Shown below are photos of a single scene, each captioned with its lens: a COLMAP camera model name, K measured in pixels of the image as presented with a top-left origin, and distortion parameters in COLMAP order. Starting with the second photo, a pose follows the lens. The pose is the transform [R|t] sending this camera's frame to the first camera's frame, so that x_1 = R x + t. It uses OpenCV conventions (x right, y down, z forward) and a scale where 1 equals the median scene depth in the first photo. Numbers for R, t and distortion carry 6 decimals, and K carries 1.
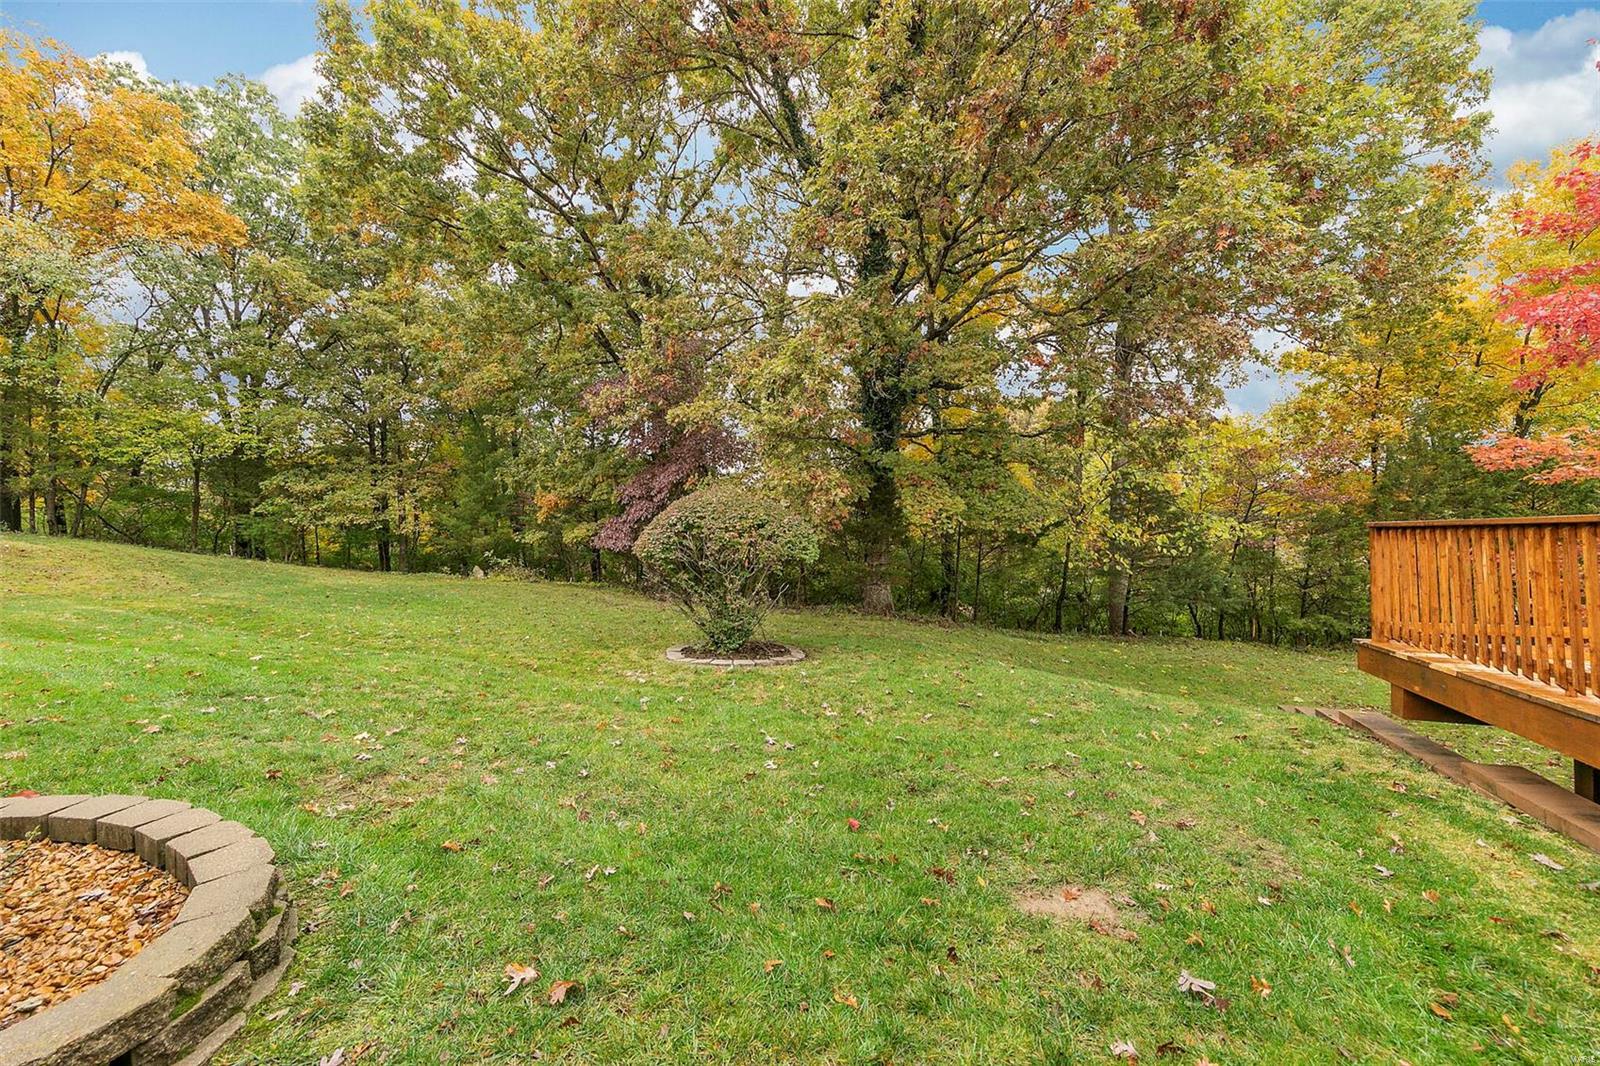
lens RADIAL K [[579.2, 0, 799.5], [0, 579.2, 538.4], [0, 0, 1]] dist [0.002354, 0.000169]
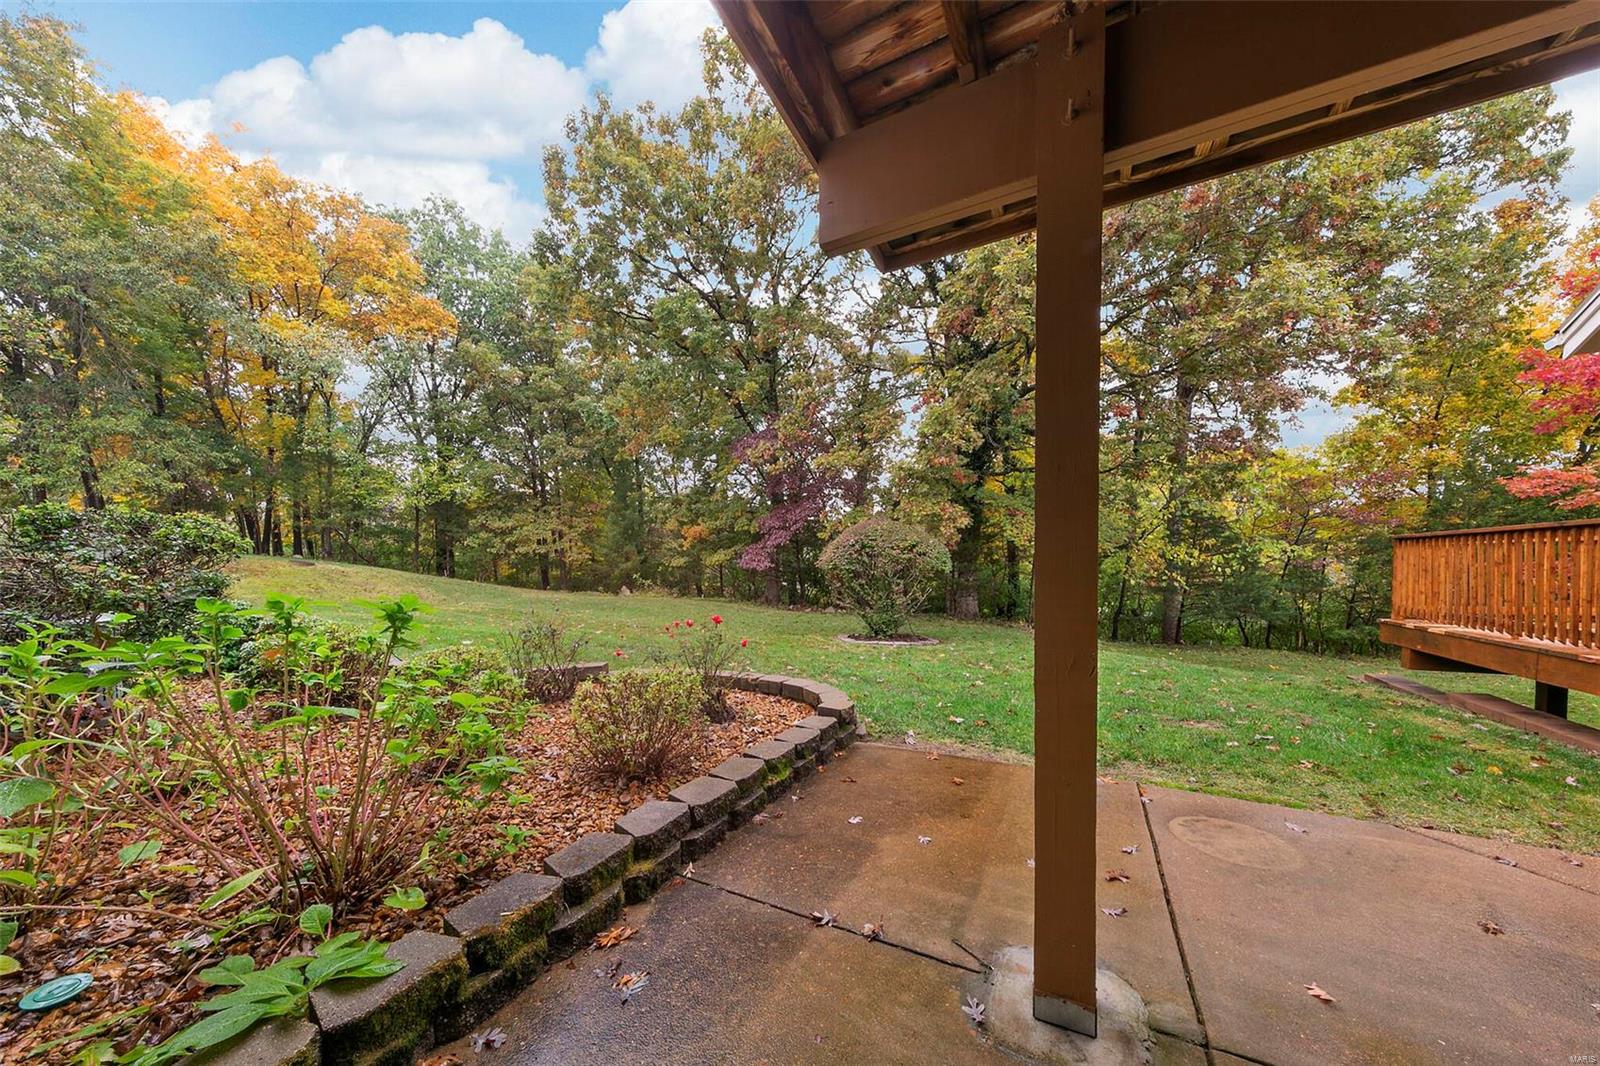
lens RADIAL K [[522.2, 0, 801.5], [0, 522.2, 595.2], [0, 0, 1]] dist [0.002045, 0.000153]
pose [[0.994989, 0.000999, -0.099982, -0.088517], [0.004448, 0.998518, 0.054243, 0.011778], [0.099888, -0.054416, 0.993510, -0.114468]]
